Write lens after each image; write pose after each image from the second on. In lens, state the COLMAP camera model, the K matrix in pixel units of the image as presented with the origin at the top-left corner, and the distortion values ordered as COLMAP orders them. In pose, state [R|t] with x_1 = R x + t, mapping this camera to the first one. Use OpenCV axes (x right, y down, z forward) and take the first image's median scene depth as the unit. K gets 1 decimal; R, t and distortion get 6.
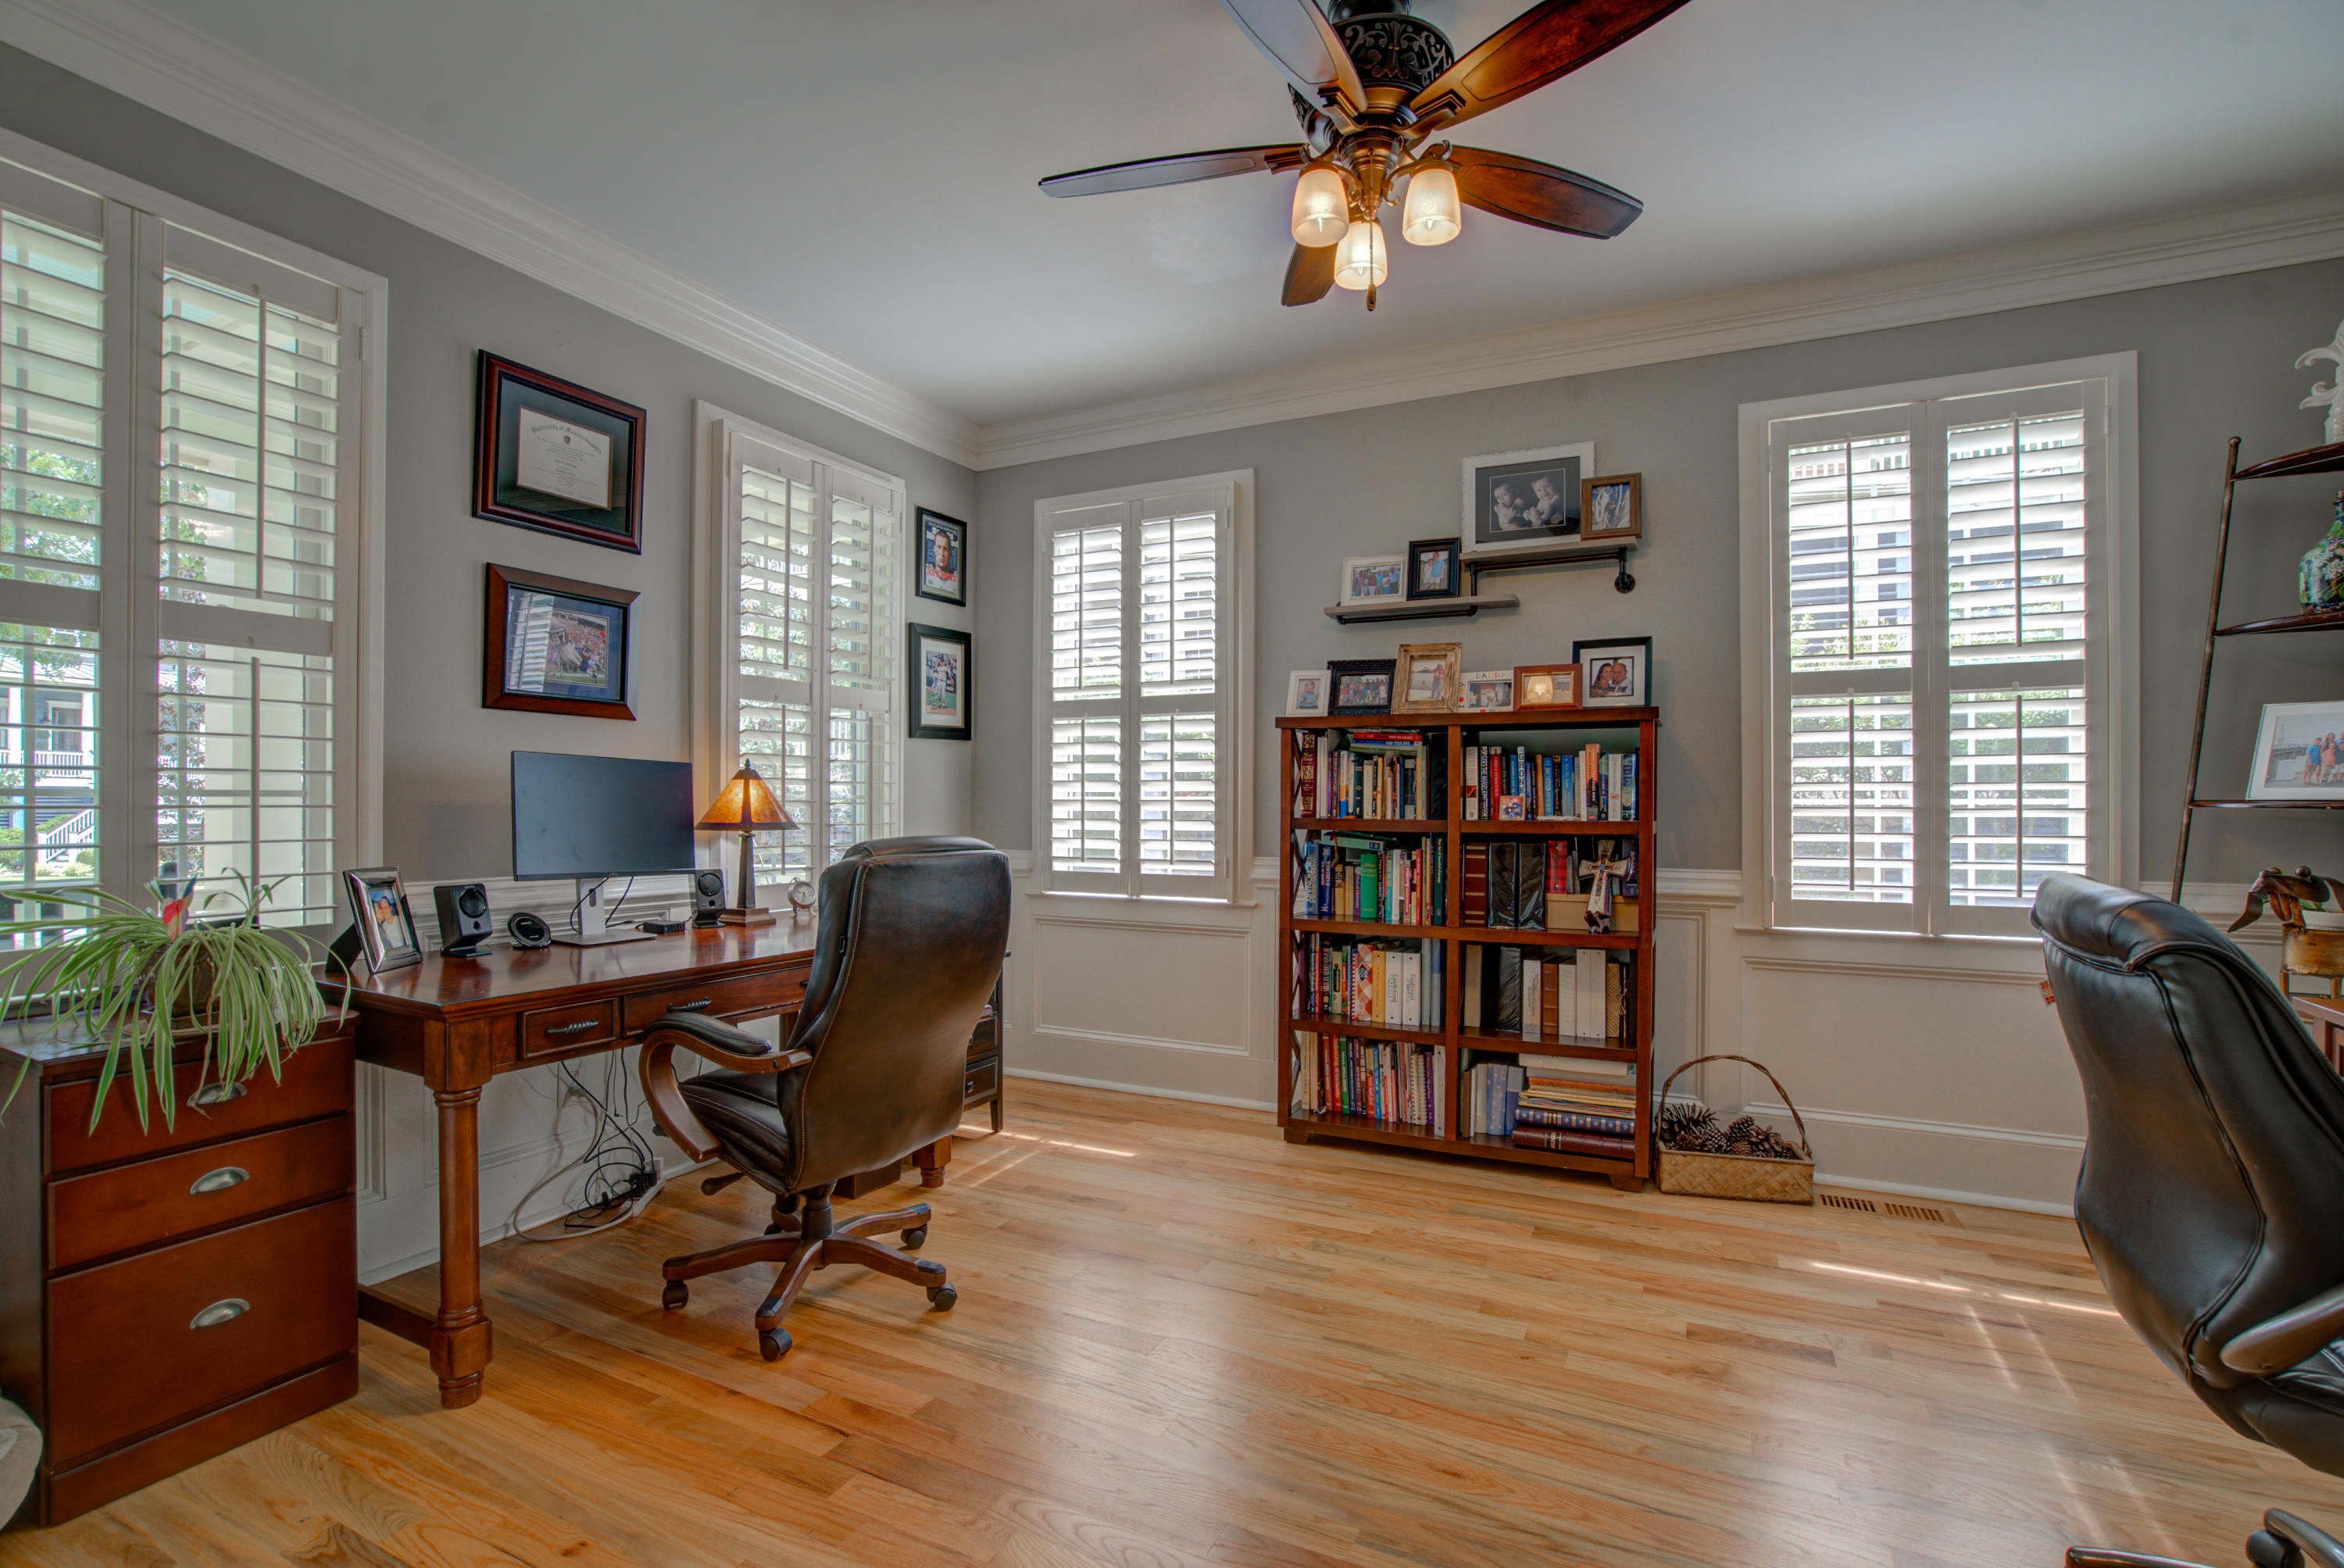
lens RADIAL K [[1075.9, 0, 1135.9], [0, 1075.9, 800.7], [0, 0, 1]] dist [-0.042665, 0.010600]
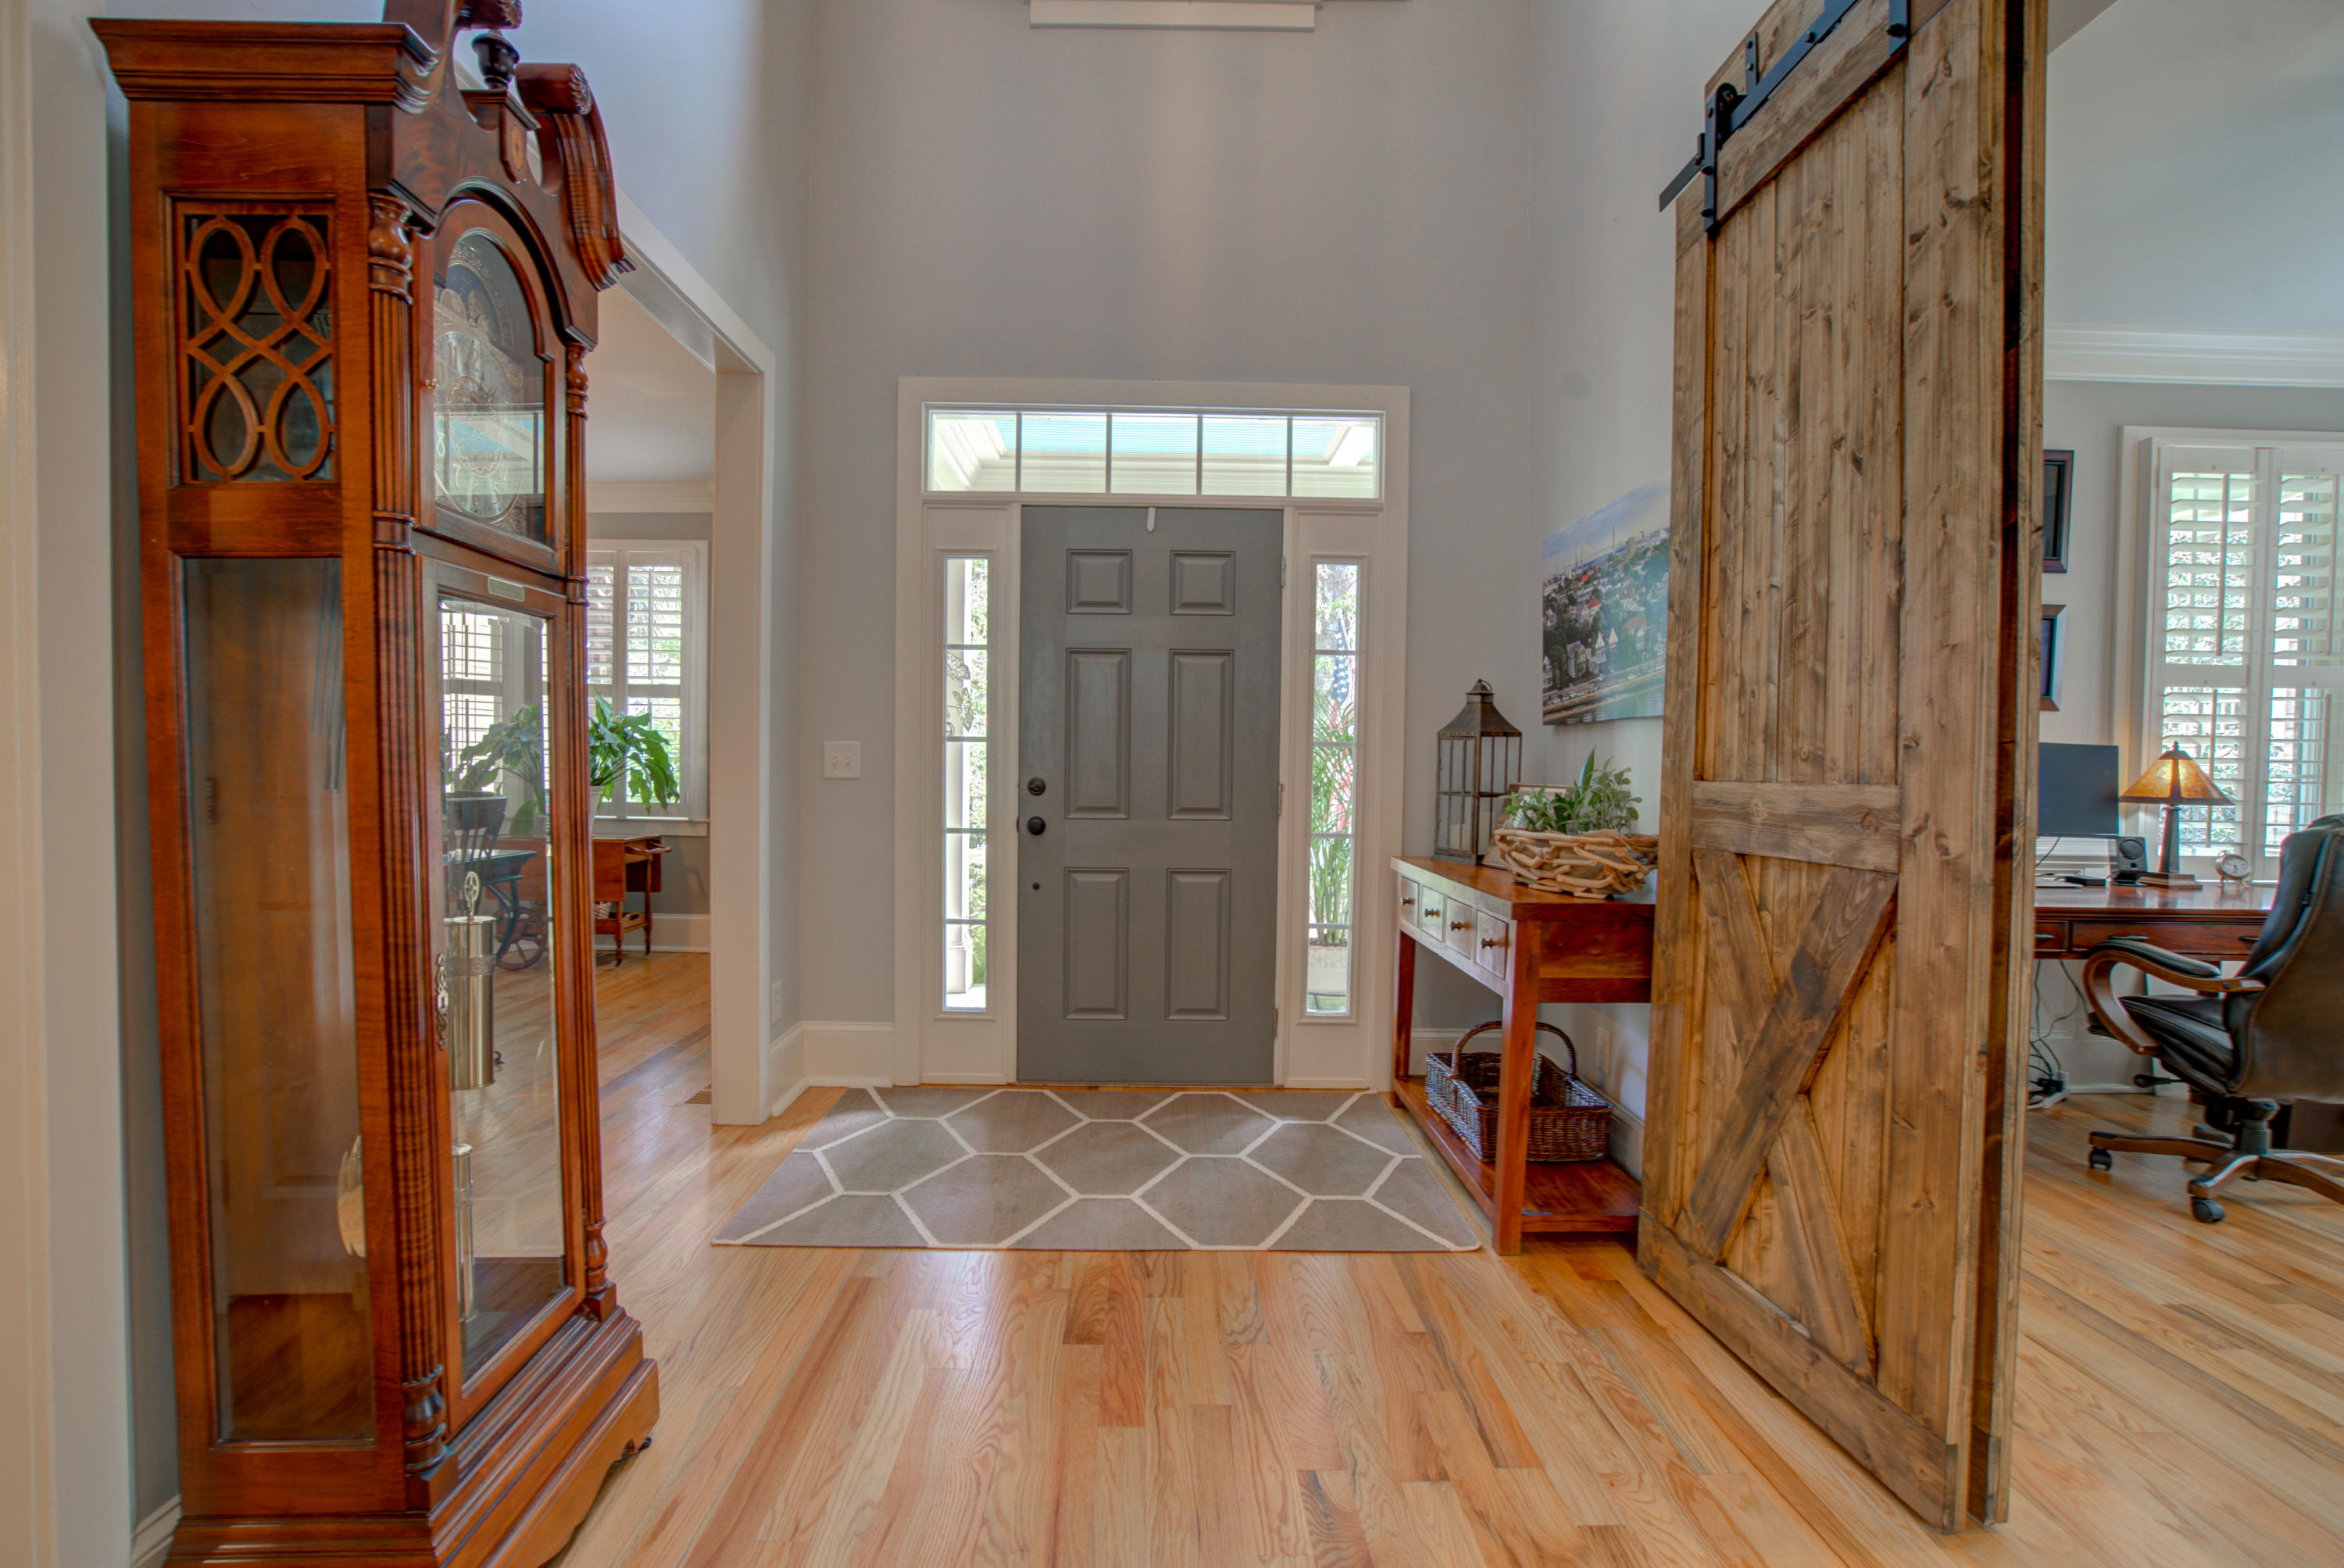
lens RADIAL K [[1075.9, 0, 1135.9], [0, 1075.9, 800.7], [0, 0, 1]] dist [-0.042665, 0.010600]
pose [[0.474176, 0.033560, -0.879790, 0.087389], [-0.011681, 0.999425, 0.031828, 0.001648], [0.880352, -0.004815, 0.474296, -0.498975]]
